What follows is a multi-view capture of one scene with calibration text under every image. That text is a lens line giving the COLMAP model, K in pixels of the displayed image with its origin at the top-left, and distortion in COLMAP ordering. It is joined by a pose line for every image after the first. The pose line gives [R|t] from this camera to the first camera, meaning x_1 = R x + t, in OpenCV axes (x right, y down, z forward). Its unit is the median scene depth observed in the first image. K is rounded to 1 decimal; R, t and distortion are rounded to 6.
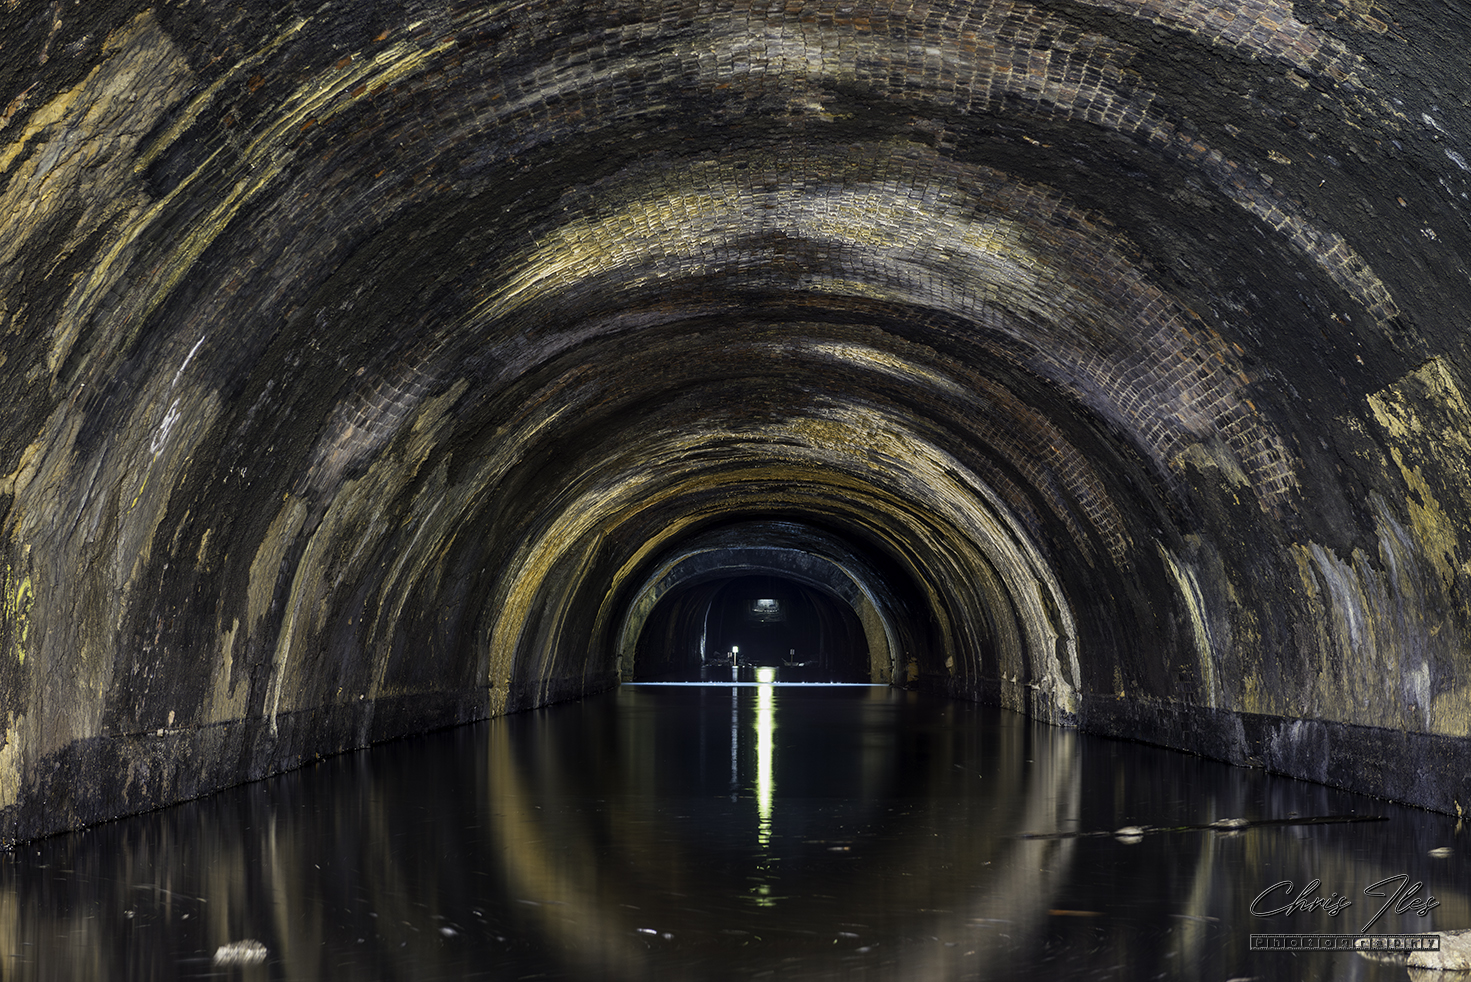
lens RADIAL K [[3179.4, 0, 768.6], [0, 3179.4, 486.8], [0, 0, 1]] dist [0.088382, -0.189136]
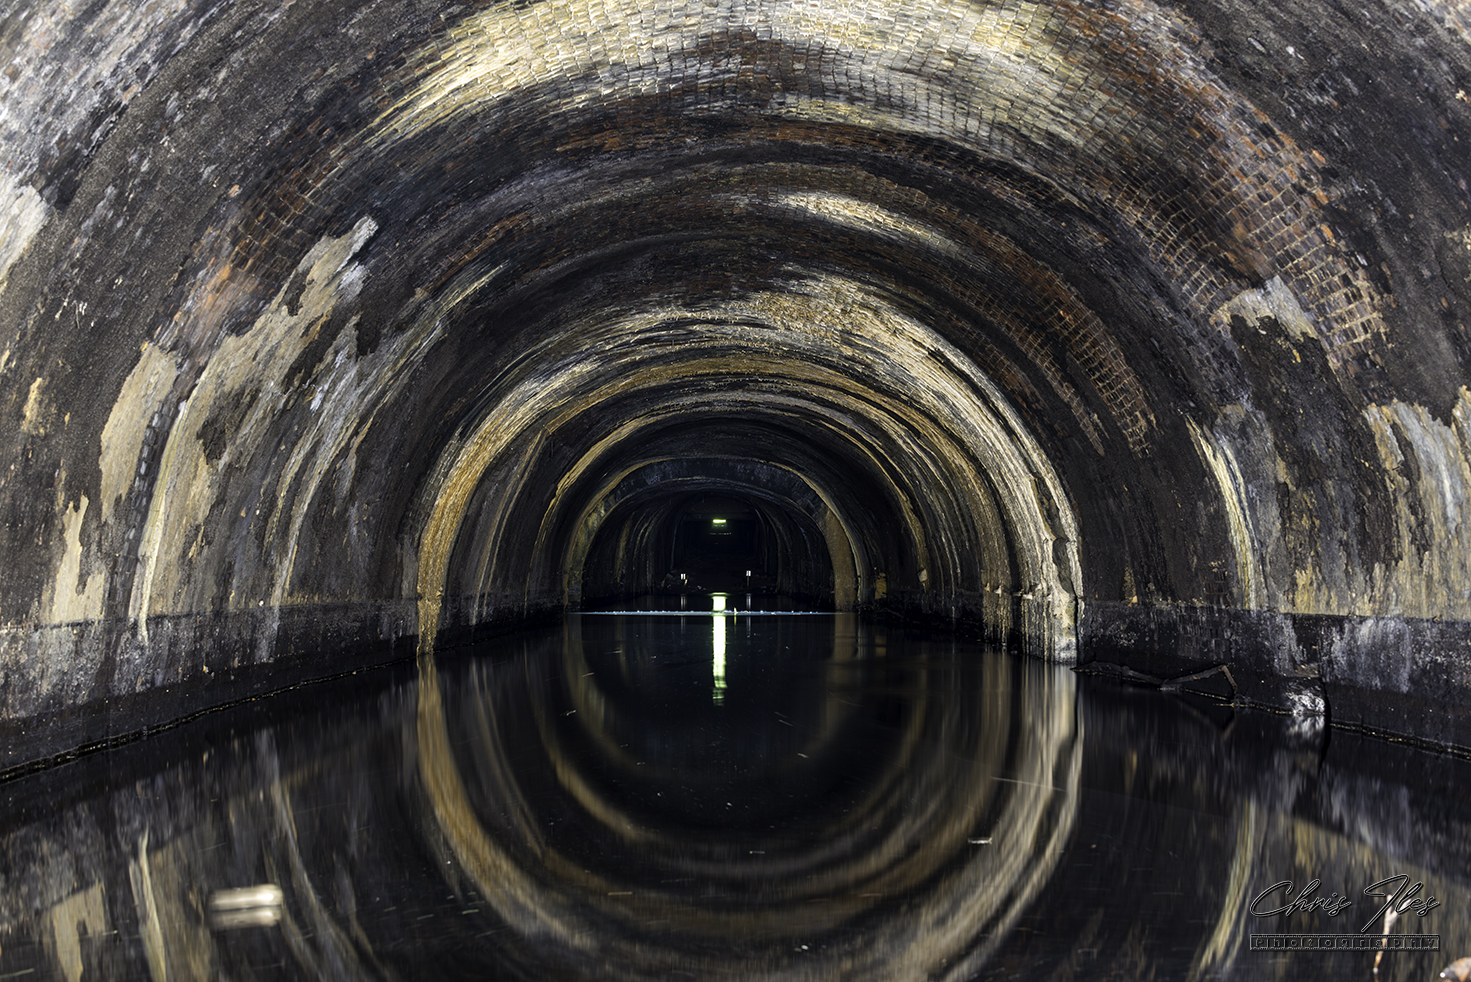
lens RADIAL K [[3114.0, 0, 735.5], [0, 3114.0, 491.0], [0, 0, 1]] dist [-0.225881, 0.041594]
pose [[0.999974, -0.004417, 0.005712, -0.004682], [0.004295, 0.999767, 0.021177, 0.020284], [-0.005804, -0.021152, 0.999759, 0.179196]]
